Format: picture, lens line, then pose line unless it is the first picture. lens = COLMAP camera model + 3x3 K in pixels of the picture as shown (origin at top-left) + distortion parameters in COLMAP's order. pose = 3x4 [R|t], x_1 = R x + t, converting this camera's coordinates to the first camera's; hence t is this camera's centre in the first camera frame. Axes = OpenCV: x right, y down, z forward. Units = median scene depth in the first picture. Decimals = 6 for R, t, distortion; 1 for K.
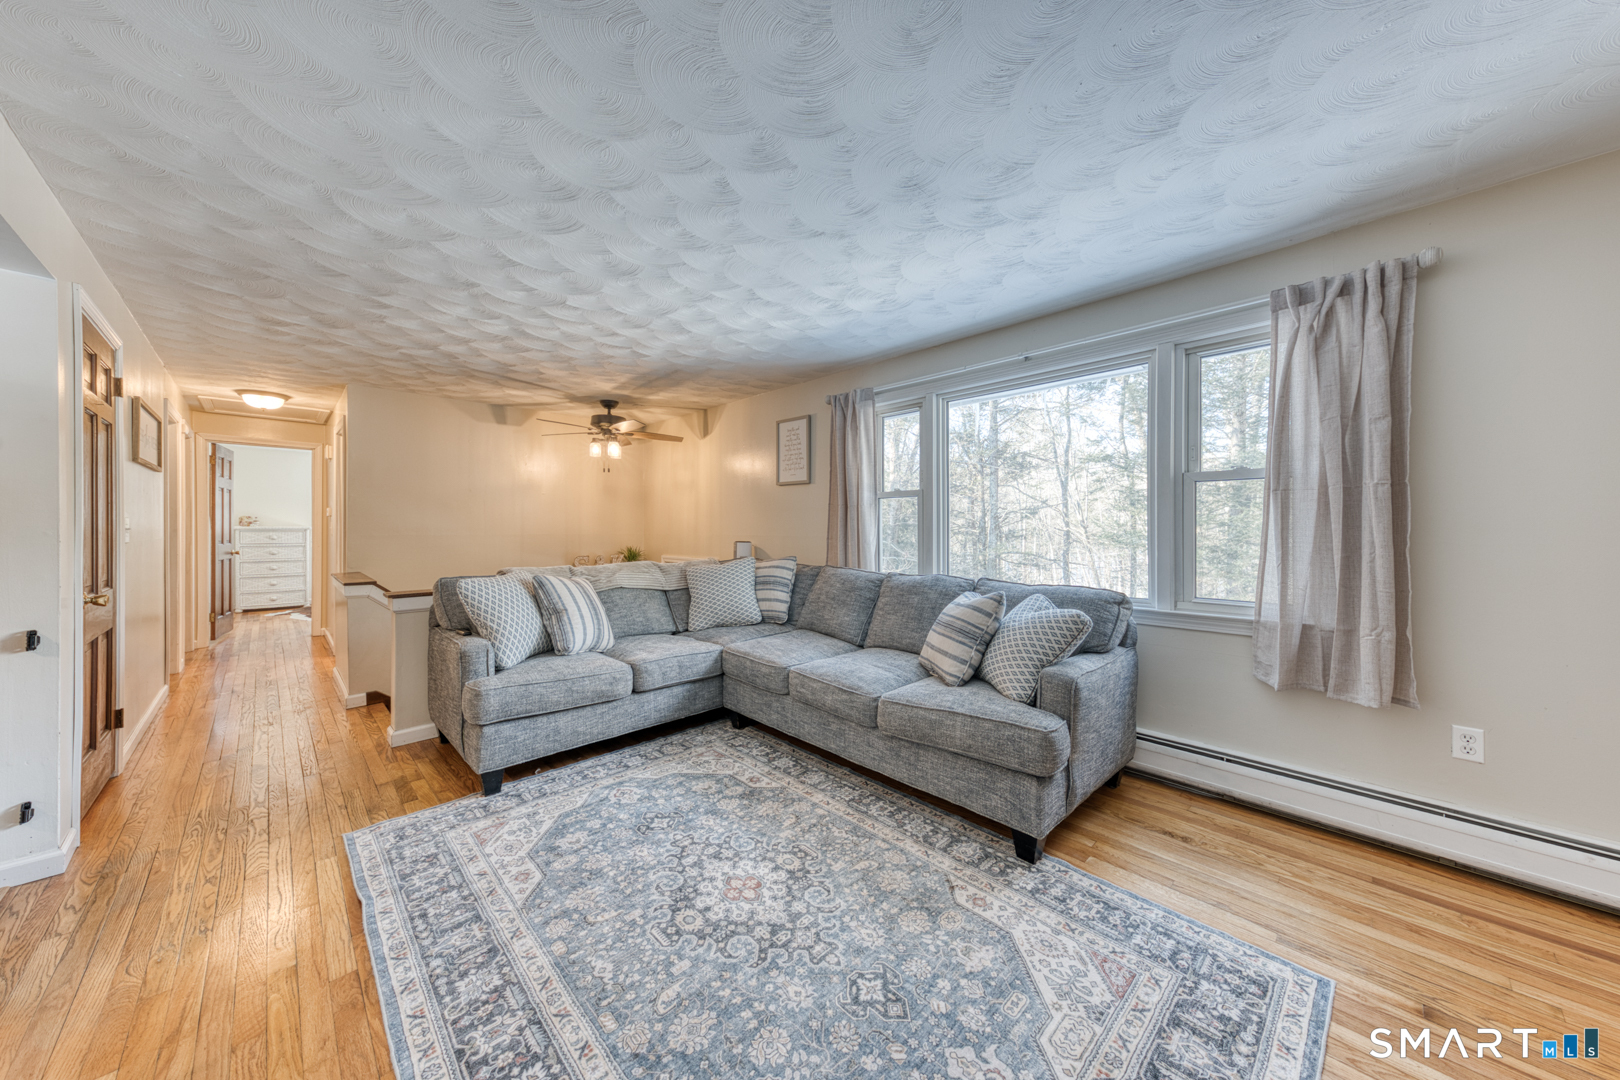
lens RADIAL K [[550.8, 0, 810.0], [0, 550.8, 540.0], [0, 0, 1]] dist [0.027112, -0.003537]
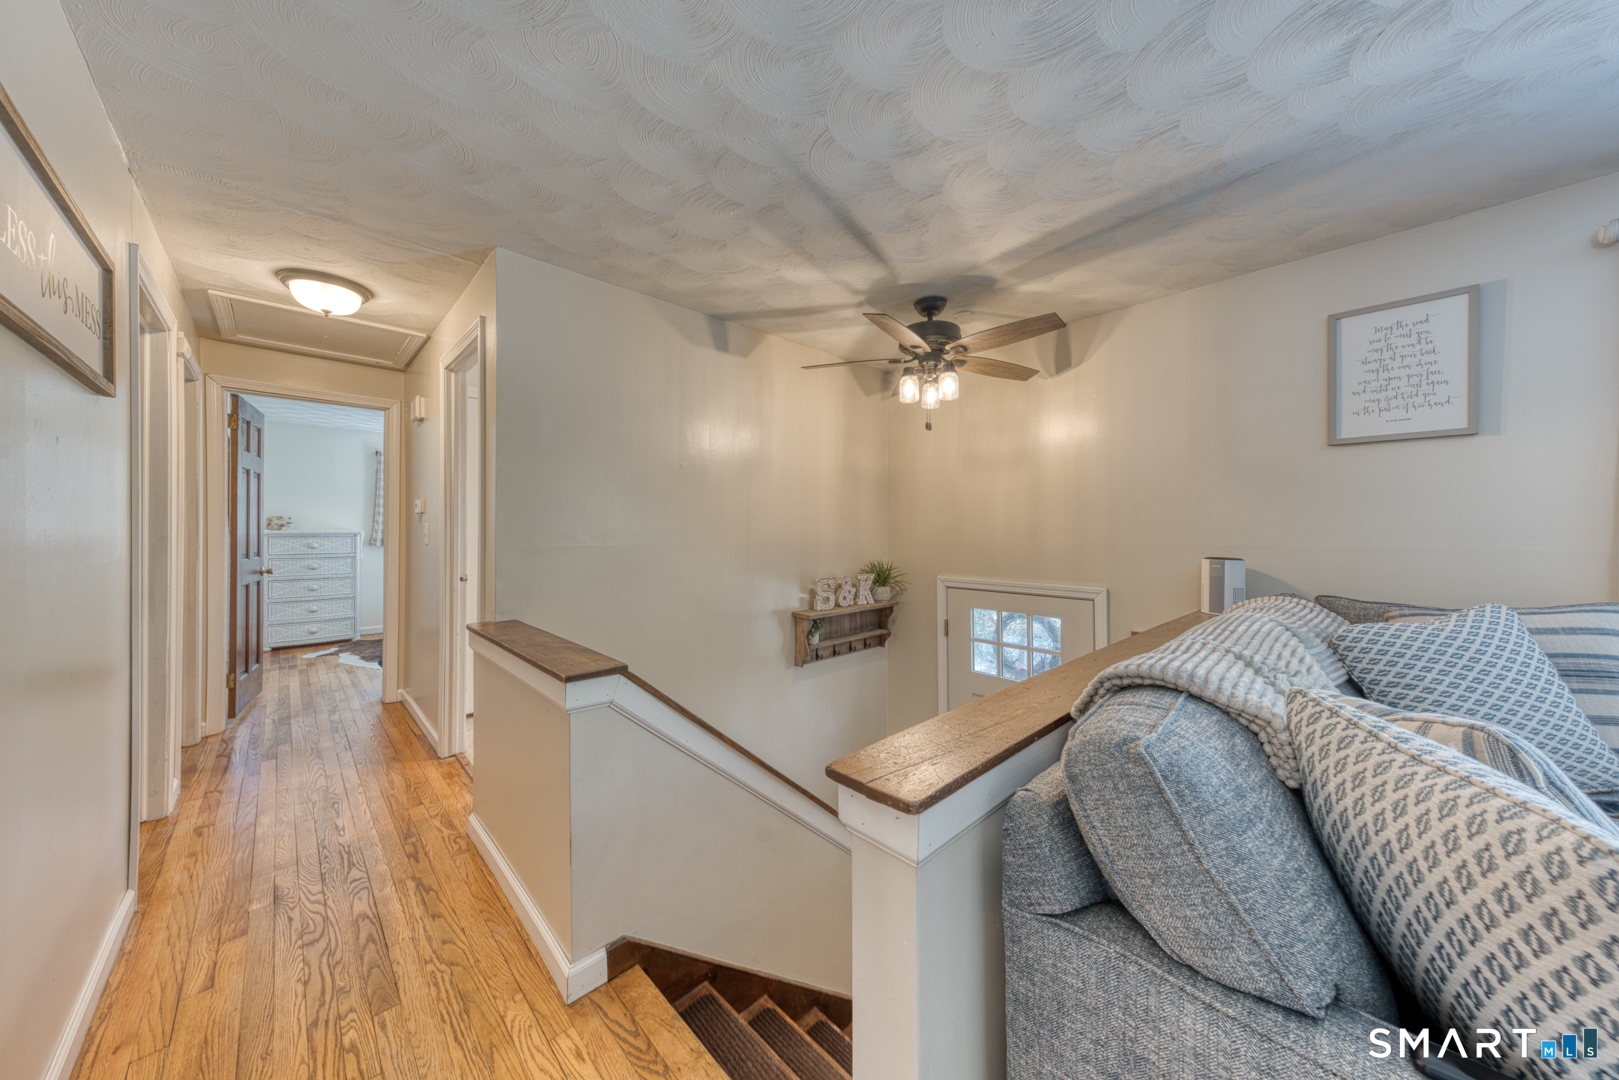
lens RADIAL K [[552.8, 0, 809.5], [0, 552.8, 540.0], [0, 0, 1]] dist [0.012679, -0.000082]
pose [[0.999950, -0.001557, -0.009922, -0.796886], [0.001502, 0.999983, -0.005550, -0.017564], [0.009931, 0.005534, 0.999935, 0.747289]]
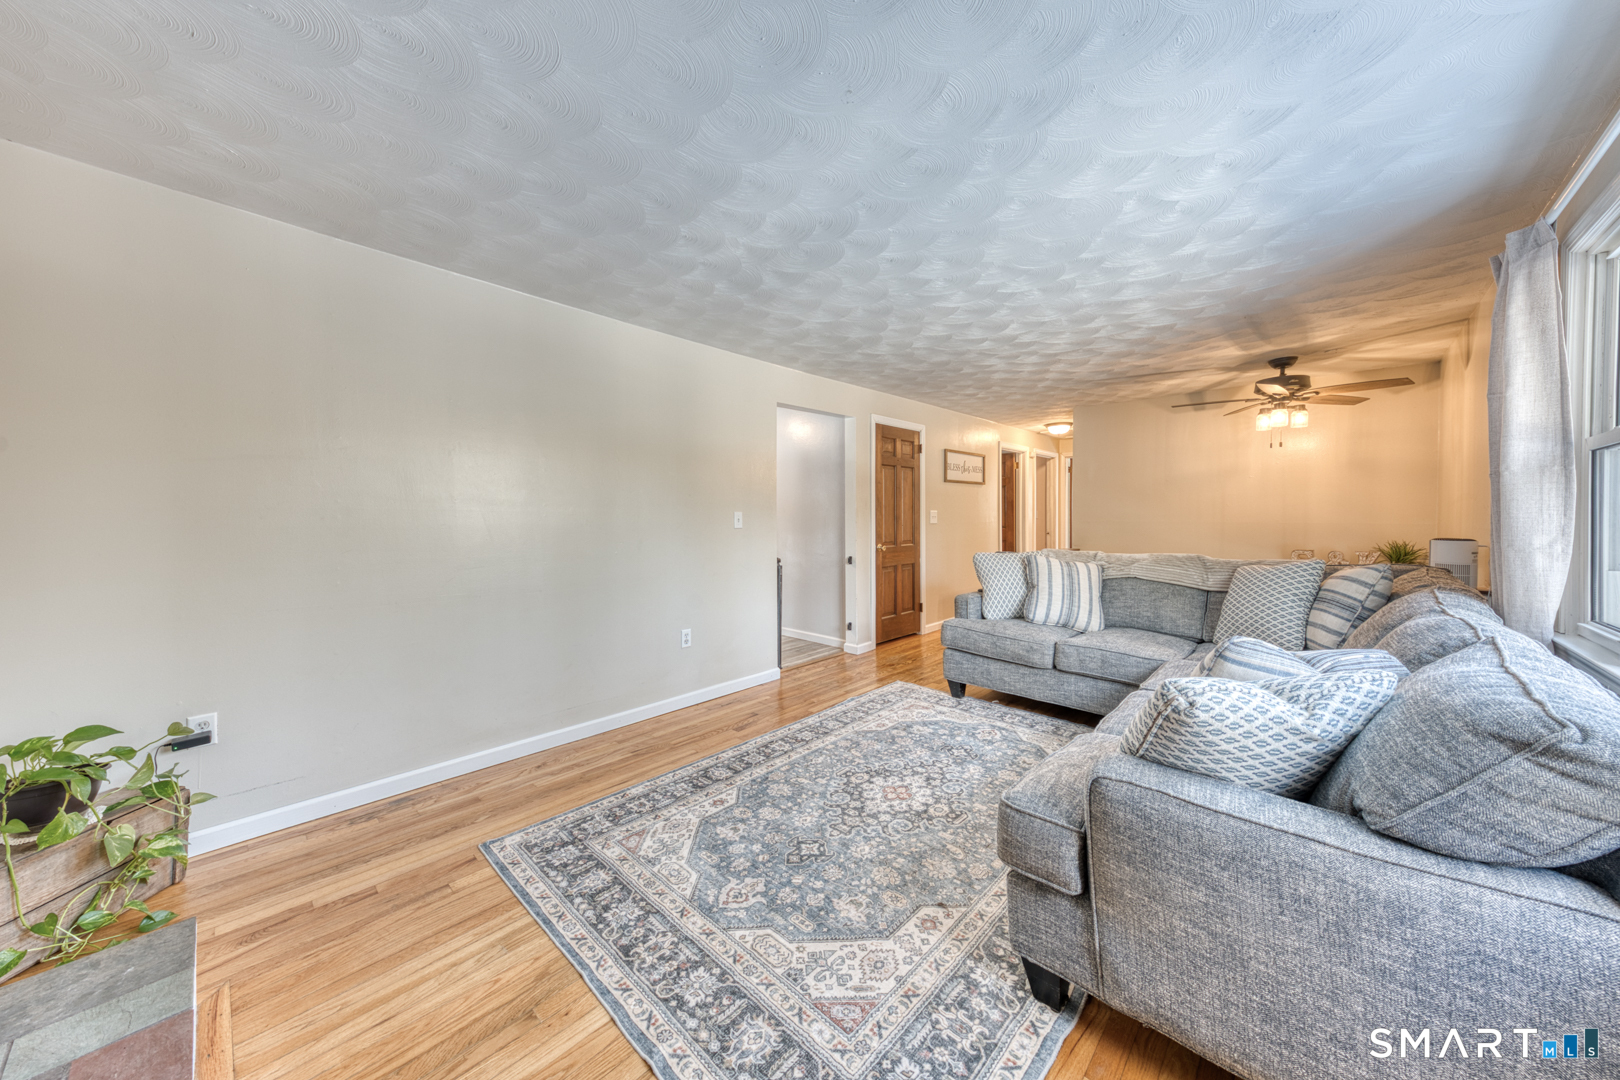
lens RADIAL K [[550.8, 0, 810.0], [0, 550.8, 540.0], [0, 0, 1]] dist [0.027112, -0.003537]
pose [[0.050877, 0.045216, -0.997681, 0.716665], [-0.020497, 0.998811, 0.044222, -0.013841], [0.998495, 0.018199, 0.051743, 0.449922]]
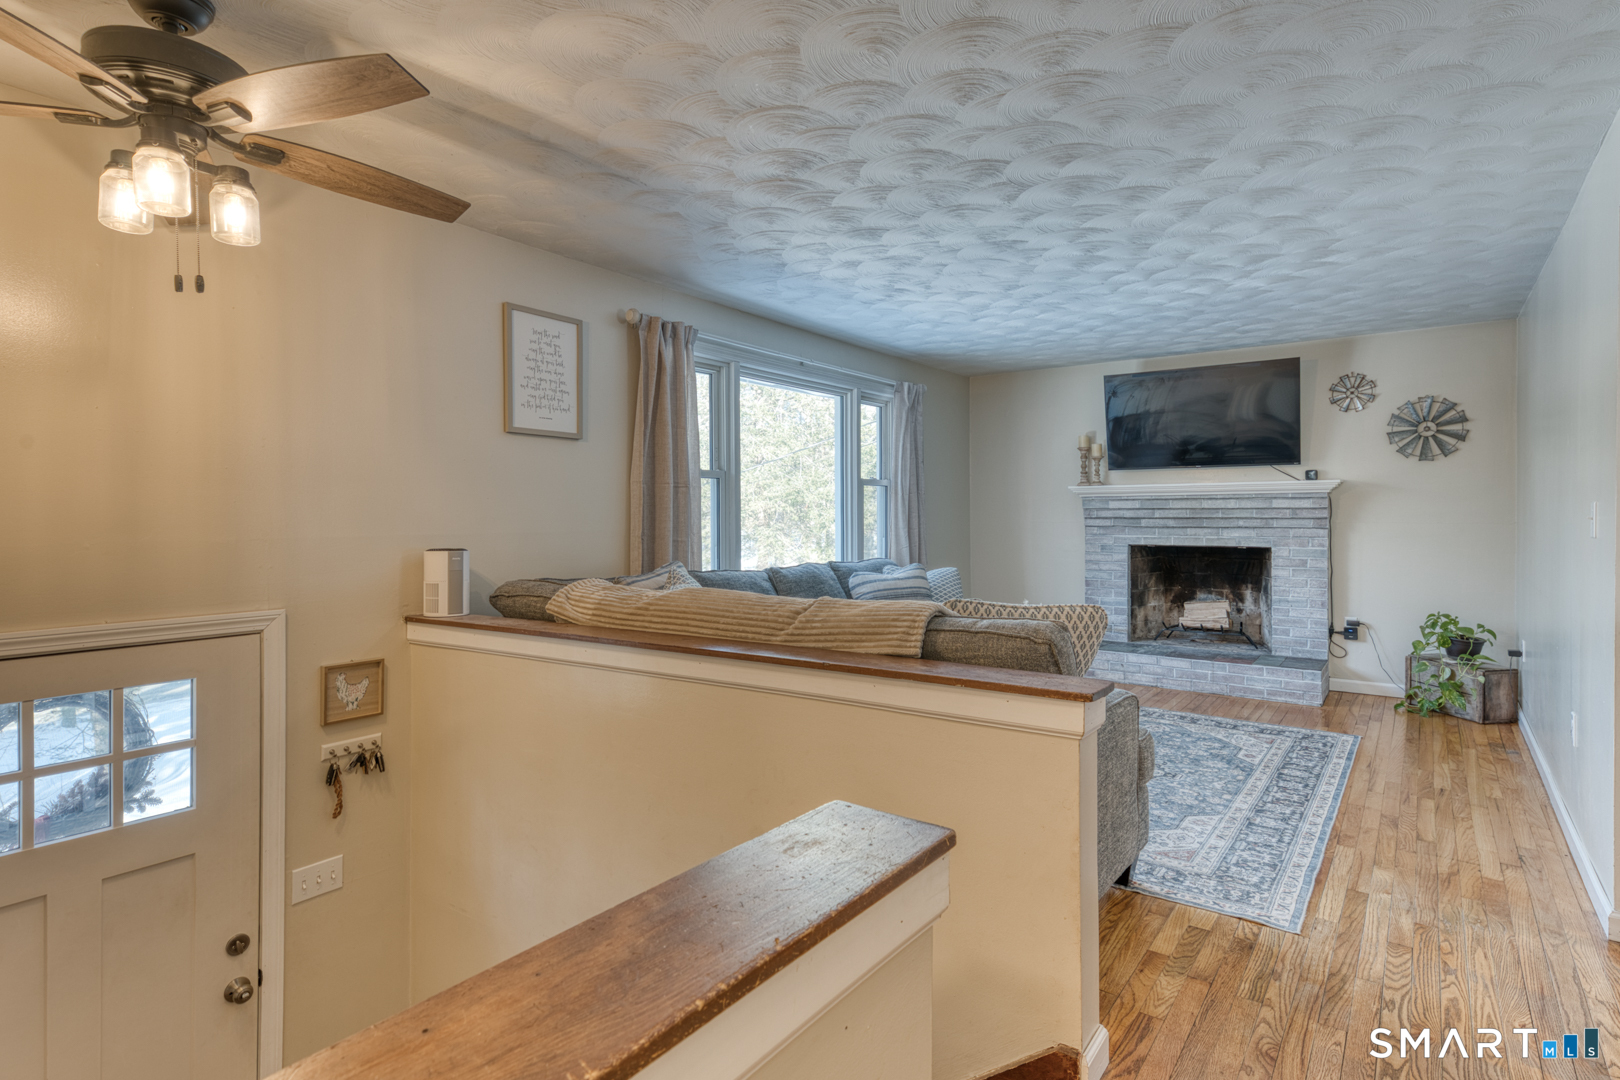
lens RADIAL K [[855.4, 0, 811.1], [0, 855.4, 534.3], [0, 0, 1]] dist [0.056524, 0.000218]
pose [[-0.186889, -0.023392, 0.982103, -1.360130], [0.023858, 0.999314, 0.028342, -0.034264], [-0.982091, 0.028728, -0.186202, 1.358152]]
